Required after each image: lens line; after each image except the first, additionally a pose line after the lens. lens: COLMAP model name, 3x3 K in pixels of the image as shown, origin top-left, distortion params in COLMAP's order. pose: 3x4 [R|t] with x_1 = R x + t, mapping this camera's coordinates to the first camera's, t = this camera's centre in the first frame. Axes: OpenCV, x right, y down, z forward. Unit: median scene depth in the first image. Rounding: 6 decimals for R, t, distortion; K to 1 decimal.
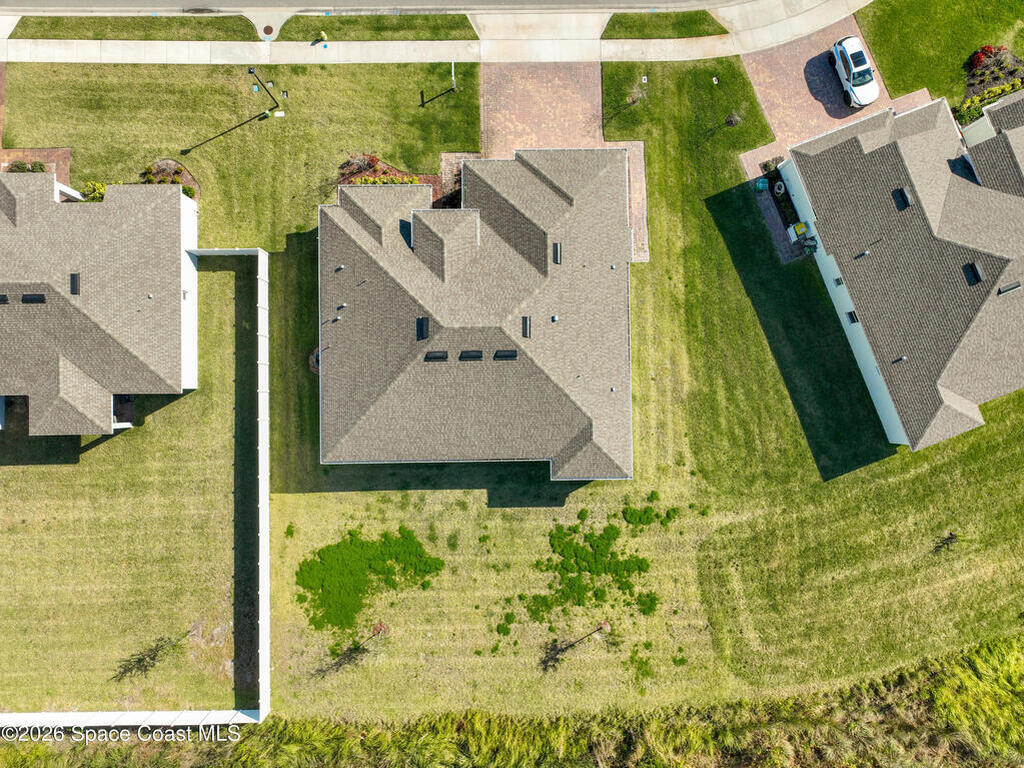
lens RADIAL K [[726.2, 0, 514.9], [0, 726.2, 383.7], [0, 0, 1]] dist [0.004268, 0.008712]
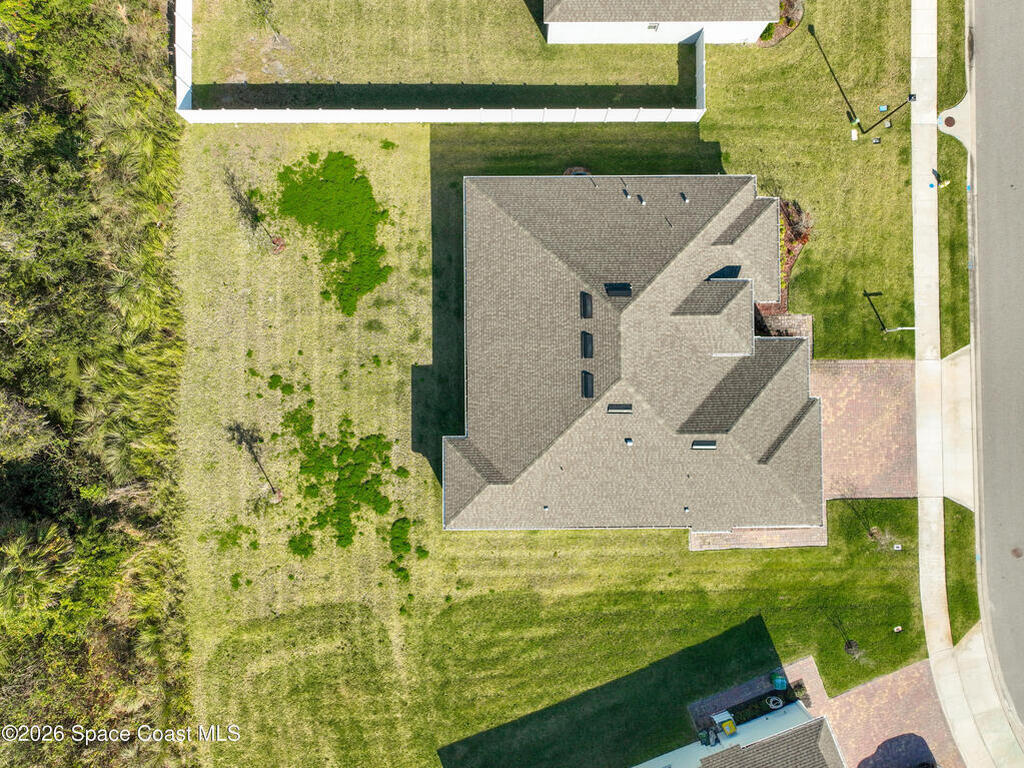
lens RADIAL K [[726.2, 0, 515.8], [0, 726.2, 381.9], [0, 0, 1]] dist [0.004268, 0.008712]
pose [[-0.006116, 0.999446, -0.032727, 0.011241], [-0.999852, -0.005585, 0.016299, 0.028771], [0.016107, 0.032822, 0.999331, 0.114124]]
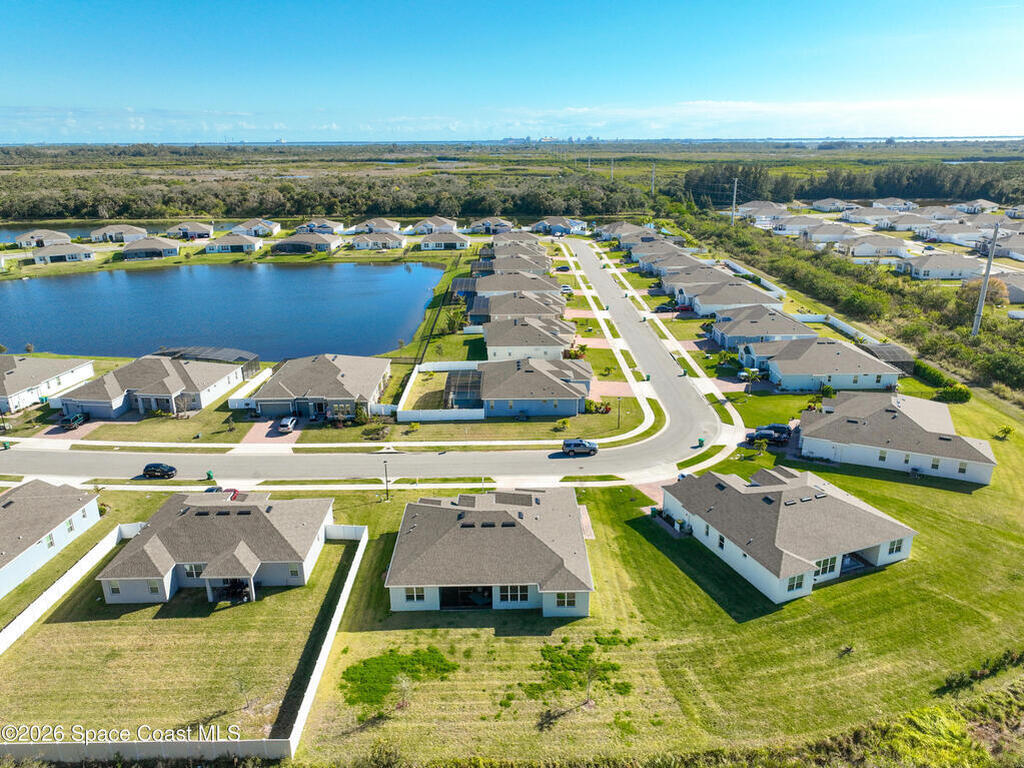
lens RADIAL K [[726.2, 0, 510.4], [0, 726.2, 384.3], [0, 0, 1]] dist [0.004268, 0.008712]
pose [[0.999858, -0.013280, -0.010419, 0.012386], [-0.005216, 0.343972, -0.938966, 1.281114], [0.016053, 0.938886, 0.343853, 0.091667]]
